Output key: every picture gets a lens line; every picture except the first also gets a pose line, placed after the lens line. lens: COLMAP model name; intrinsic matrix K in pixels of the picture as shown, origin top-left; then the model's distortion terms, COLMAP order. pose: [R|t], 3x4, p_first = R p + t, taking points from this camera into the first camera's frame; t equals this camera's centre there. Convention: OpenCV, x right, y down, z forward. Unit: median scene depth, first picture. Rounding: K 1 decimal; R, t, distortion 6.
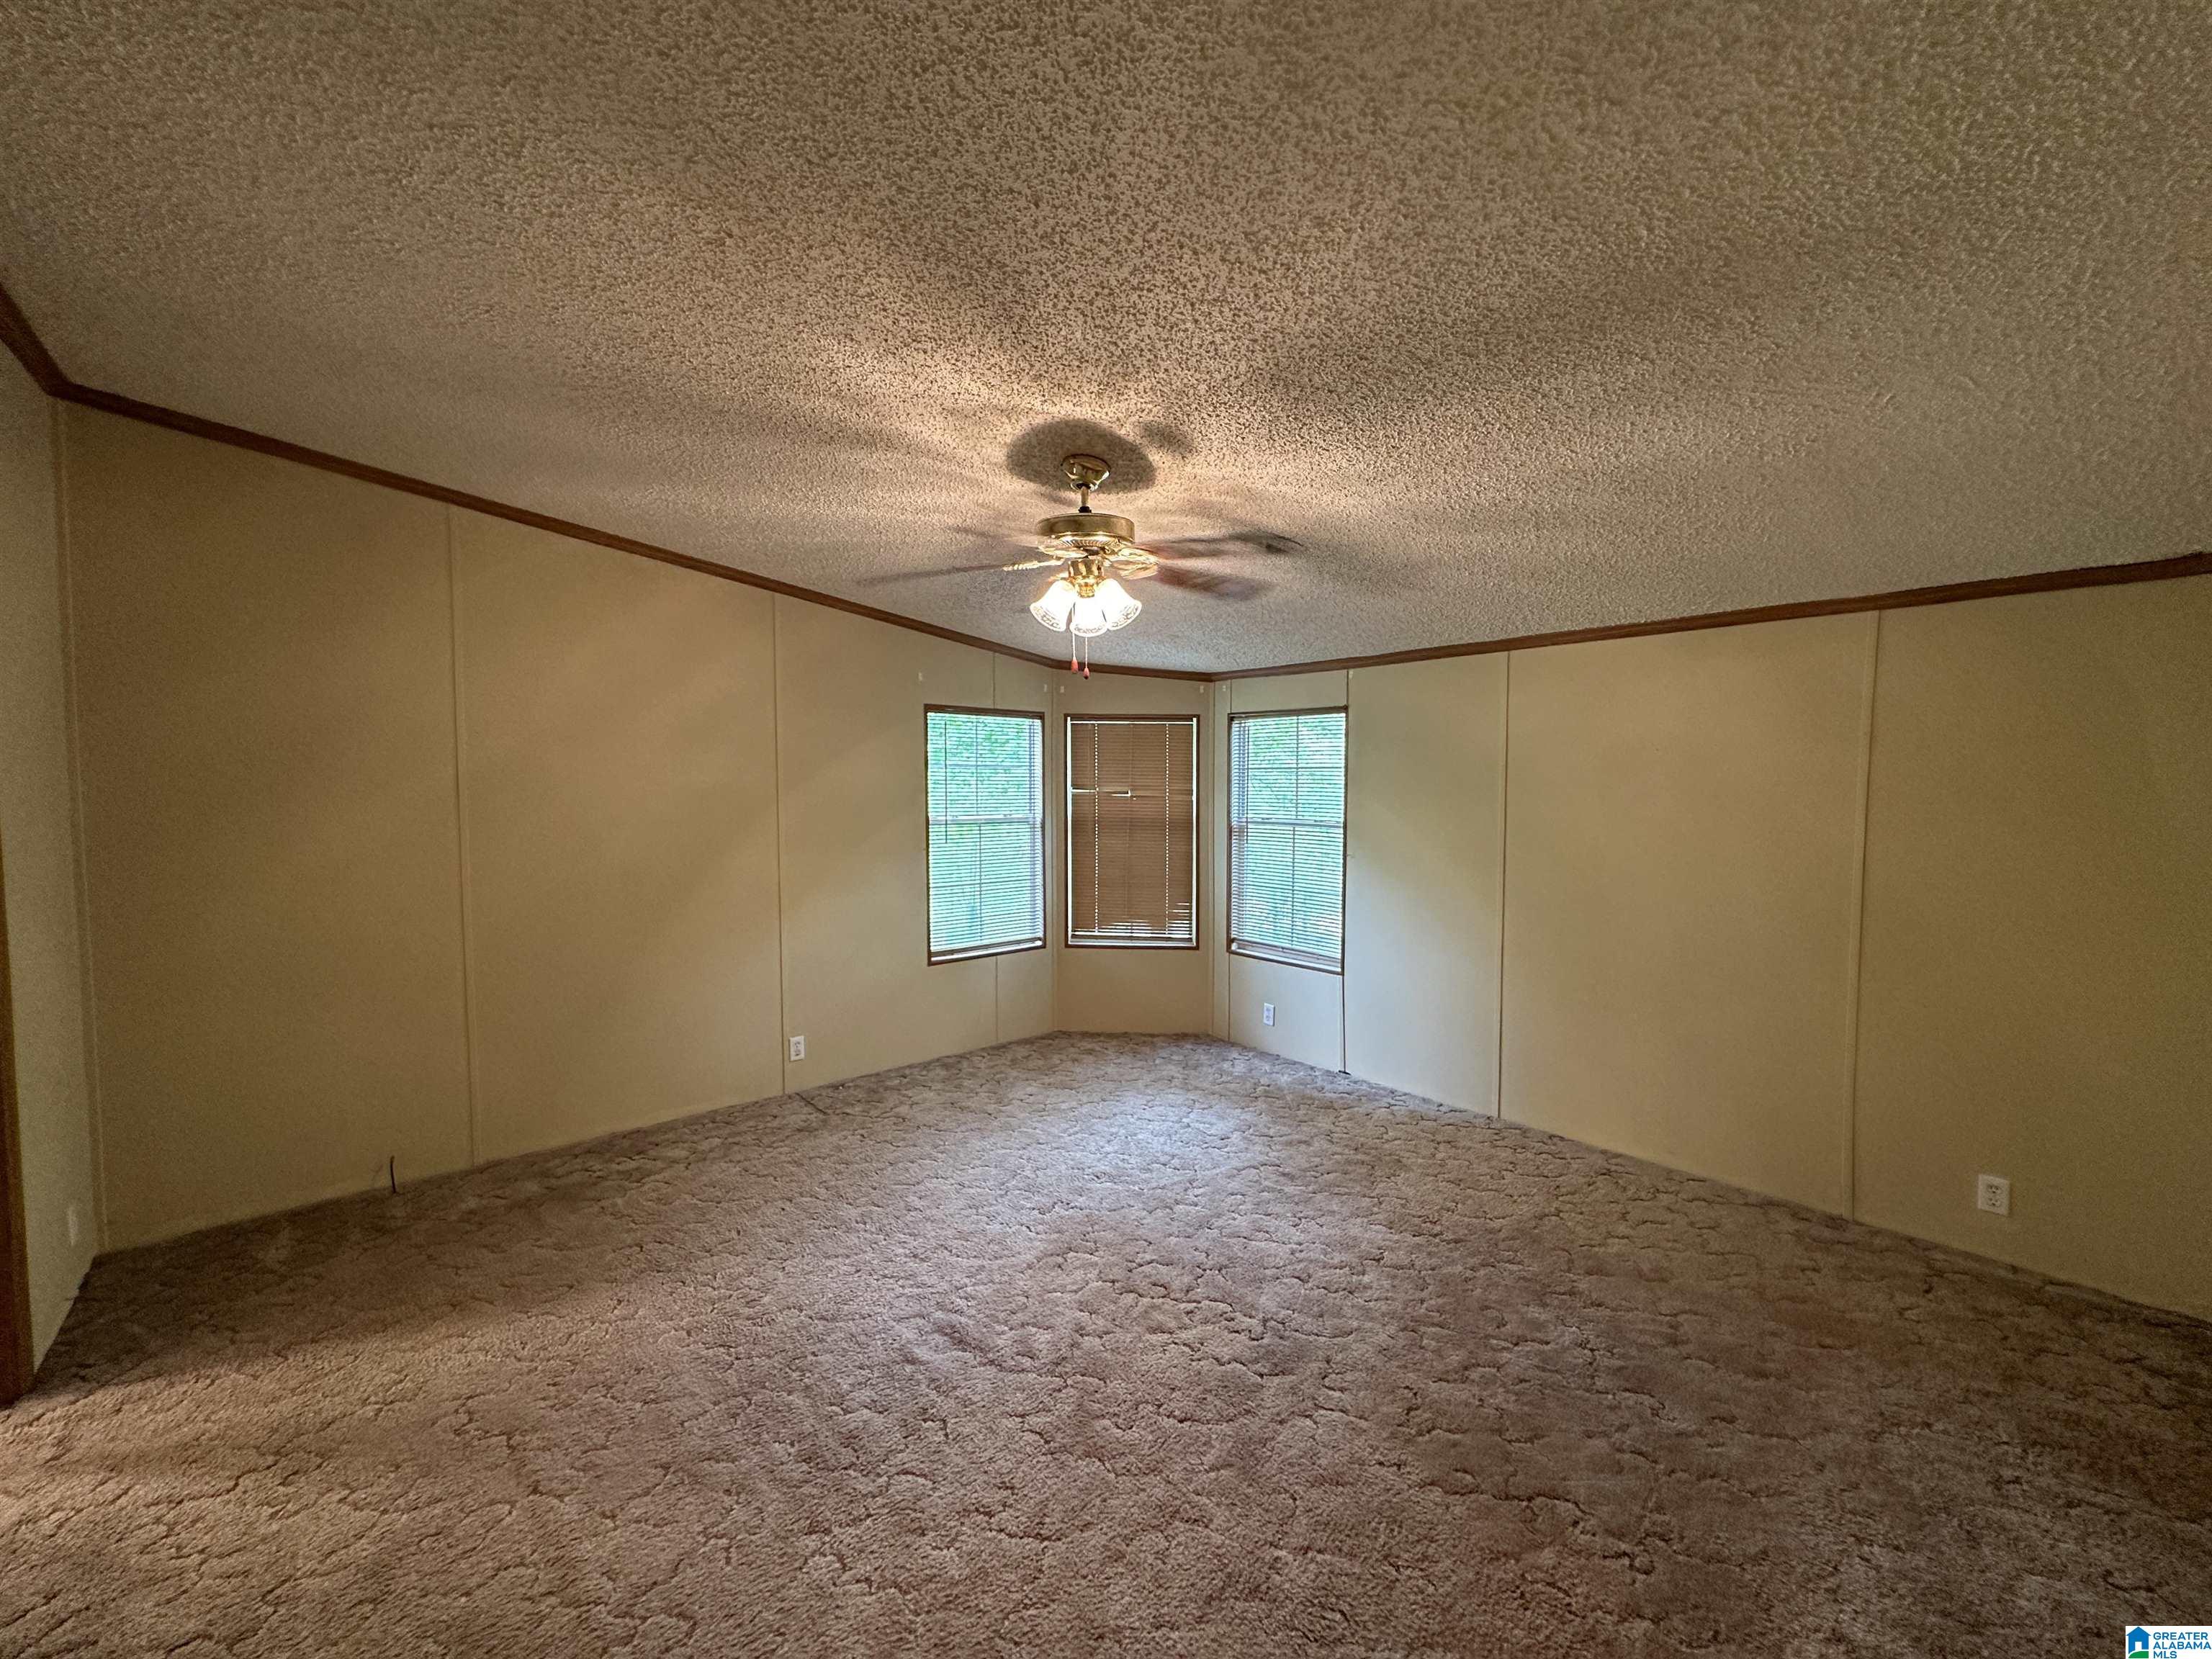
lens RADIAL K [[881.1, 0, 1106.0], [0, 881.1, 829.5], [0, 0, 1]] dist [-0.003448, 0.000012]
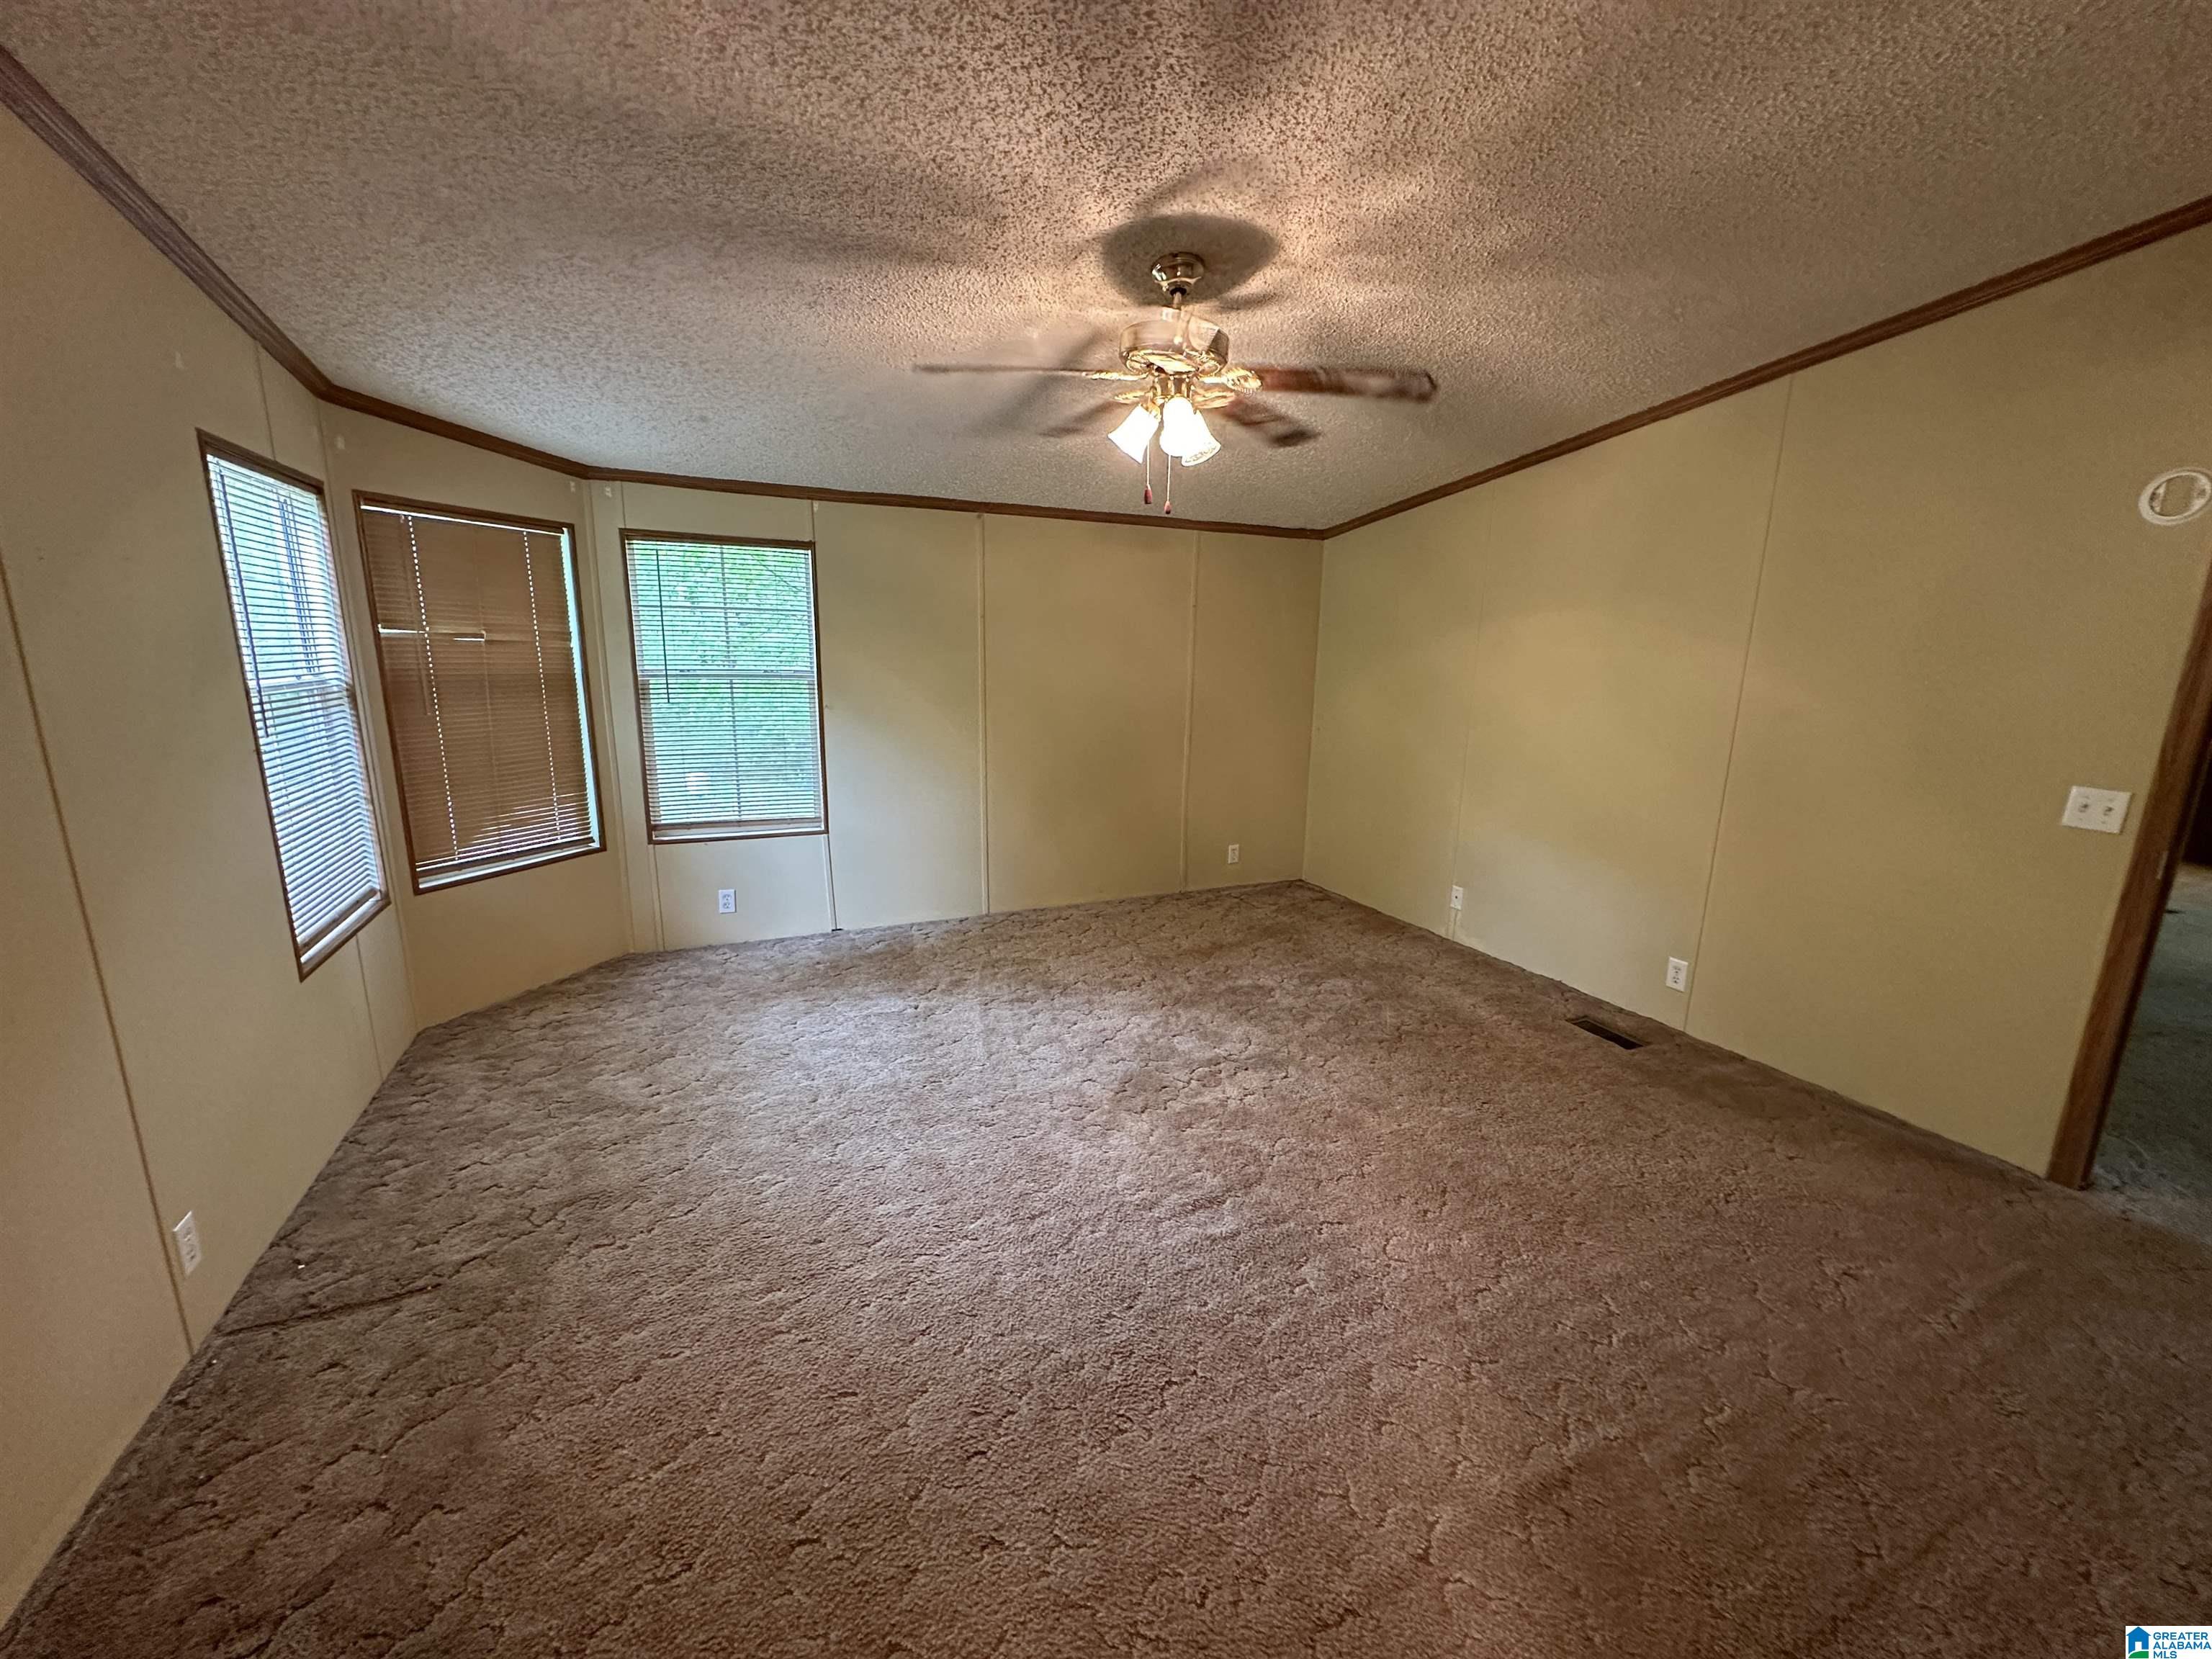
lens RADIAL K [[881.1, 0, 1106.0], [0, 881.1, 829.5], [0, 0, 1]] dist [-0.003448, 0.000012]
pose [[0.286107, -0.192719, 0.938617, -0.539440], [0.034035, 0.980991, 0.191045, -0.011377], [-0.957593, -0.022713, 0.287227, 0.429514]]
